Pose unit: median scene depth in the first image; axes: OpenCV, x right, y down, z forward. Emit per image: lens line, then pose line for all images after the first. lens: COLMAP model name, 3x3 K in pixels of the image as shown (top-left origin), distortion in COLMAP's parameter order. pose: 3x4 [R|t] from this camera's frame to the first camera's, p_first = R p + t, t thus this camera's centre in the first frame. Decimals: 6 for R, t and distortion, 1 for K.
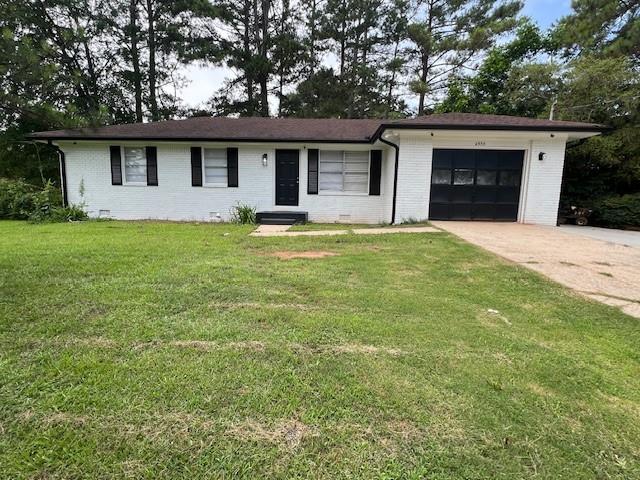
lens RADIAL K [[388.5, 0, 320.0], [0, 388.5, 240.0], [0, 0, 1]] dist [-0.005442, -0.000134]
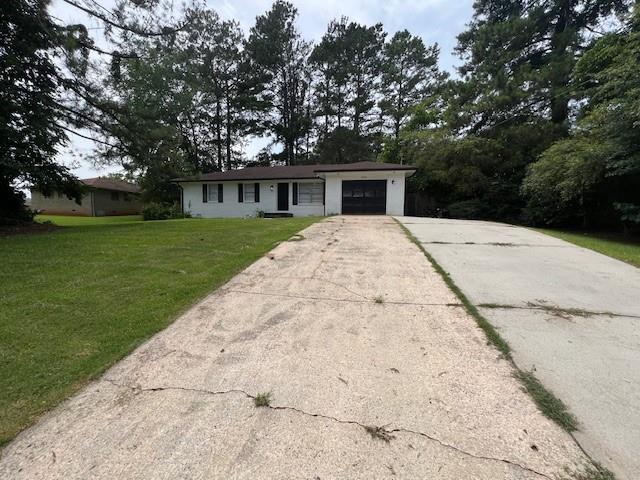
lens RADIAL K [[388.5, 0, 320.0], [0, 388.5, 240.0], [0, 0, 1]] dist [-0.005442, -0.000134]
pose [[0.979021, -0.005168, -0.203695, 0.513666], [-0.010078, 0.997227, -0.073737, 0.209325], [0.203511, 0.074243, 0.976254, -0.911235]]
